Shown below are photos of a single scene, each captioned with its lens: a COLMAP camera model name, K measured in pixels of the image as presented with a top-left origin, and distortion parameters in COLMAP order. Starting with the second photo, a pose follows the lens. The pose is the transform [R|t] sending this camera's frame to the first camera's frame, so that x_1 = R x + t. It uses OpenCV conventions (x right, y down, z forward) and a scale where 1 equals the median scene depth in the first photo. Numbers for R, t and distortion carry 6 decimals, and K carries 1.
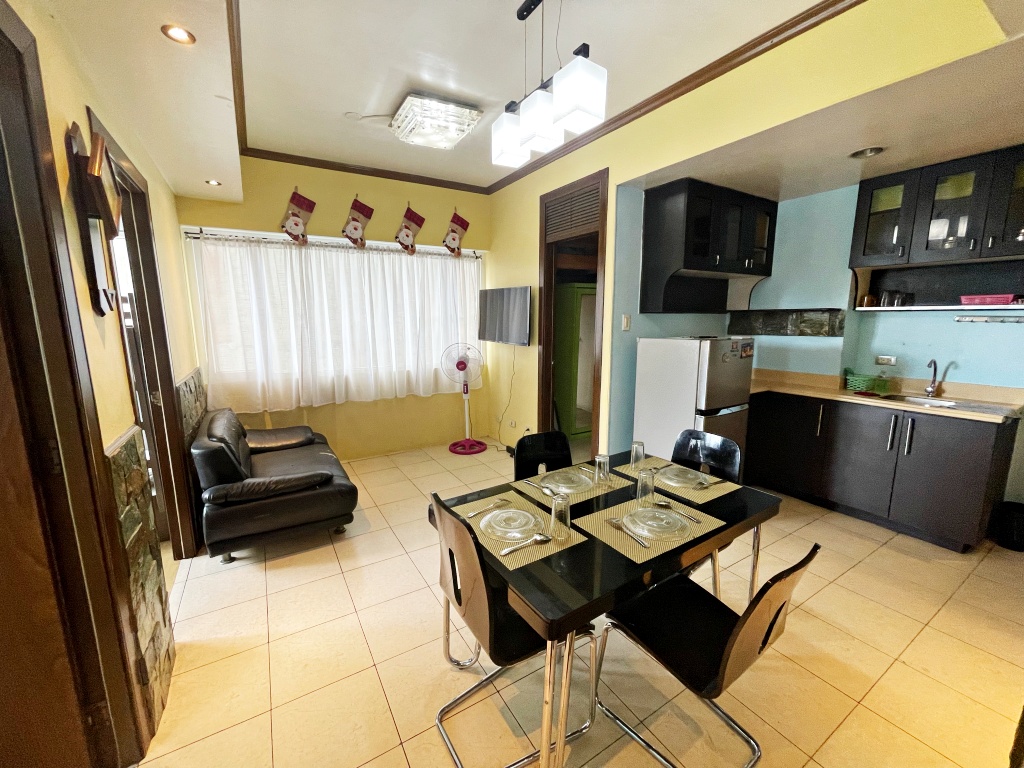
lens RADIAL K [[412.7, 0, 511.3], [0, 412.7, 390.6], [0, 0, 1]] dist [0.001796, -0.000885]
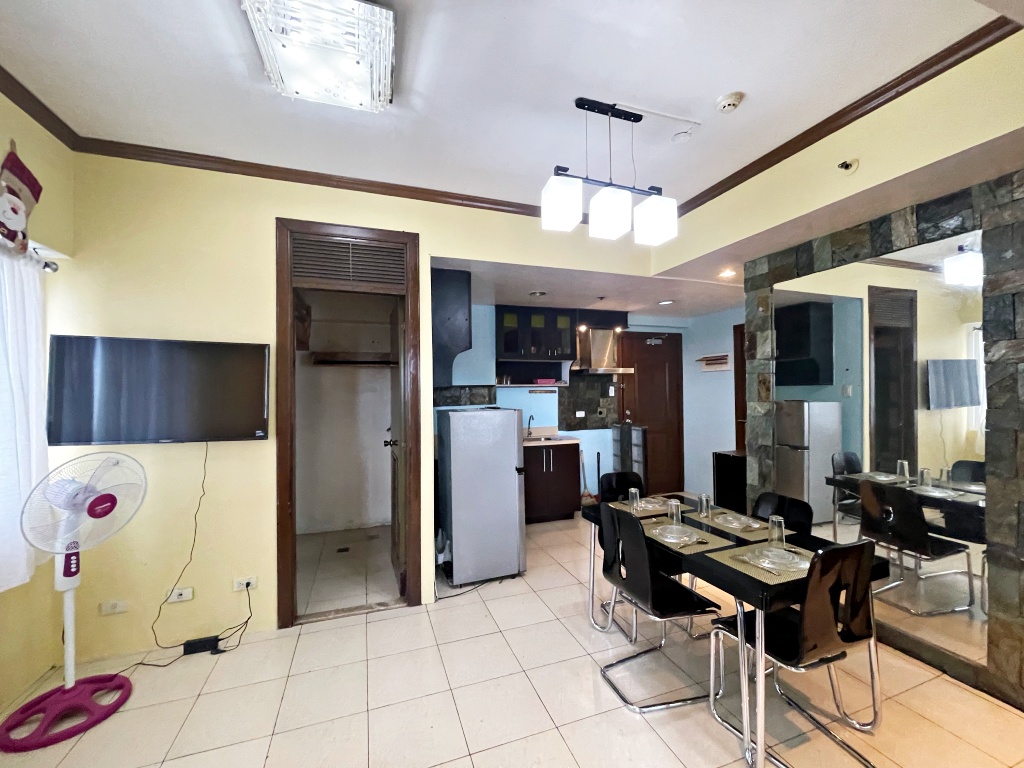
lens RADIAL K [[412.7, 0, 509.4], [0, 412.7, 389.0], [0, 0, 1]] dist [0.001796, -0.000885]
pose [[0.205454, 0.003205, 0.978662, -0.533826], [0.180124, 0.982788, -0.041033, -0.100448], [-0.961948, 0.184711, 0.201340, 0.568118]]
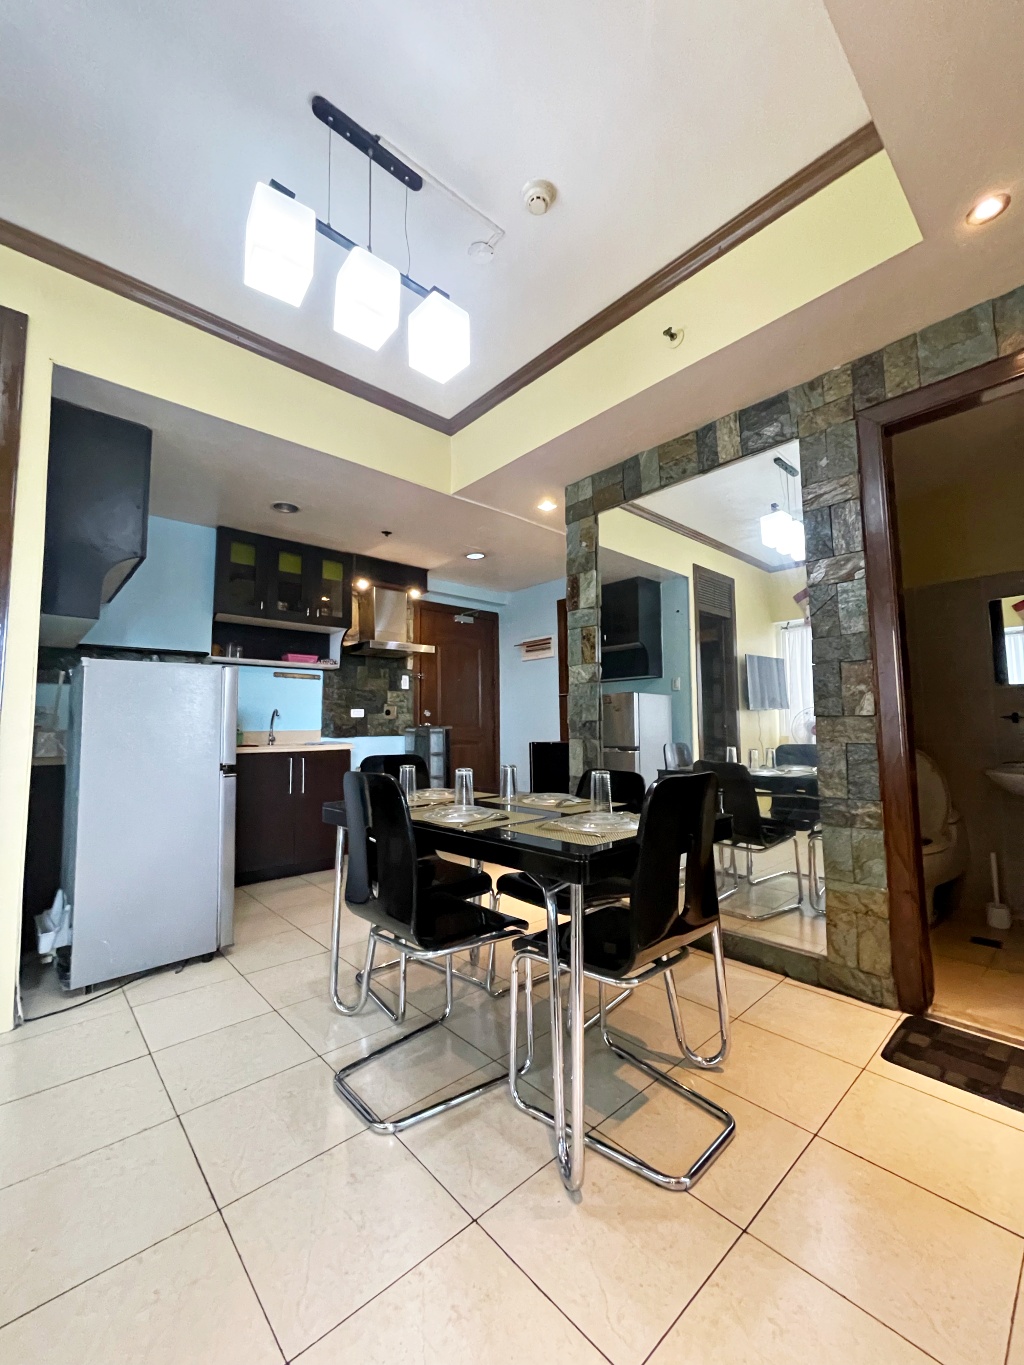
lens RADIAL K [[550.1, 0, 505.6], [0, 550.1, 680.1], [0, 0, 1]] dist [0.001796, -0.000885]
pose [[-0.182553, 0.085615, 0.979461, -0.411711], [0.179074, 0.982434, -0.052499, 0.027898], [-0.966751, 0.165812, -0.194678, 0.537405]]
